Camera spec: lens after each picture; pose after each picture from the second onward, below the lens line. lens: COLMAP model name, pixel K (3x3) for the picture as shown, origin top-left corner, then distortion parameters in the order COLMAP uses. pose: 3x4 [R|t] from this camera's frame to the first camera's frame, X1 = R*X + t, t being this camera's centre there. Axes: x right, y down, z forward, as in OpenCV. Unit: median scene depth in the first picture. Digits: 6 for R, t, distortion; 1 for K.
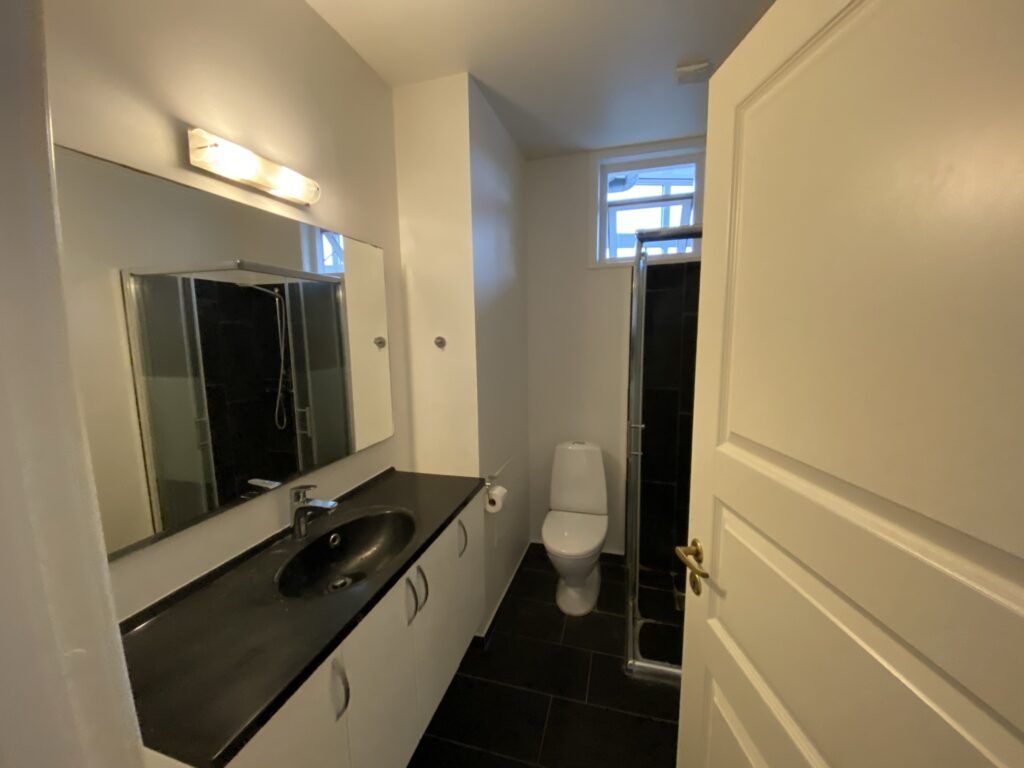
lens RADIAL K [[410.3, 0, 512.0], [0, 410.3, 384.0], [0, 0, 1]] dist [0.022555, -0.025859]
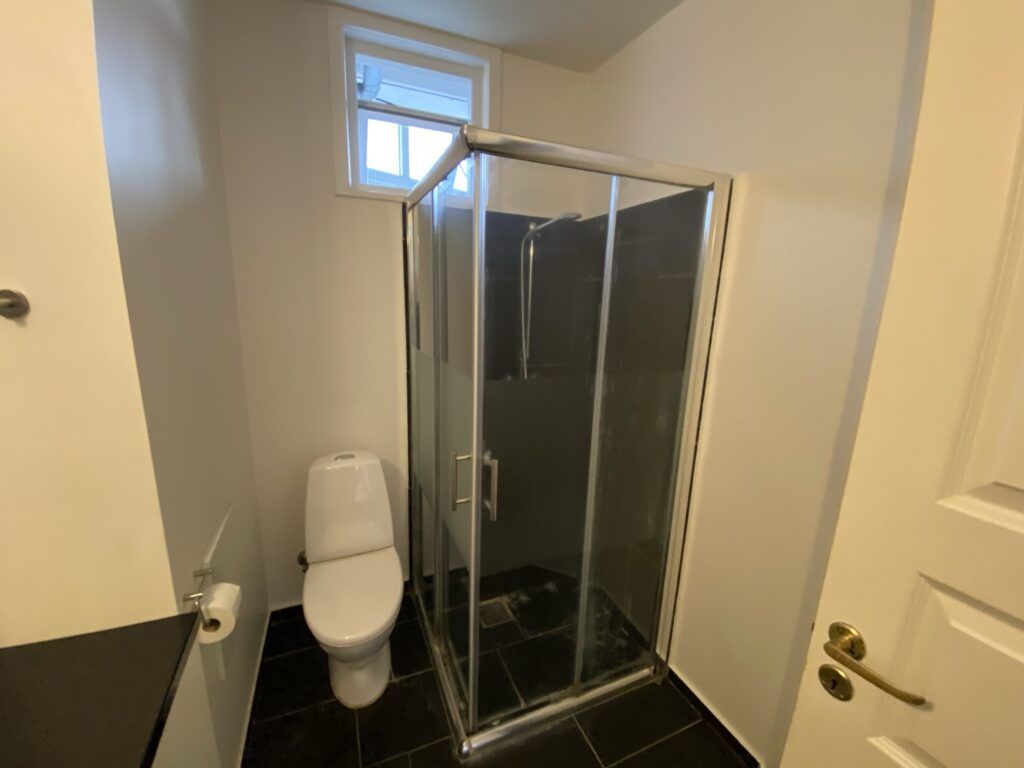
lens RADIAL K [[410.3, 0, 512.0], [0, 410.3, 384.0], [0, 0, 1]] dist [0.022555, -0.025859]
pose [[0.777293, -0.093491, 0.622153, -0.039720], [0.040684, 0.994297, 0.098585, -0.035805], [-0.627821, -0.051318, 0.776664, 0.326976]]
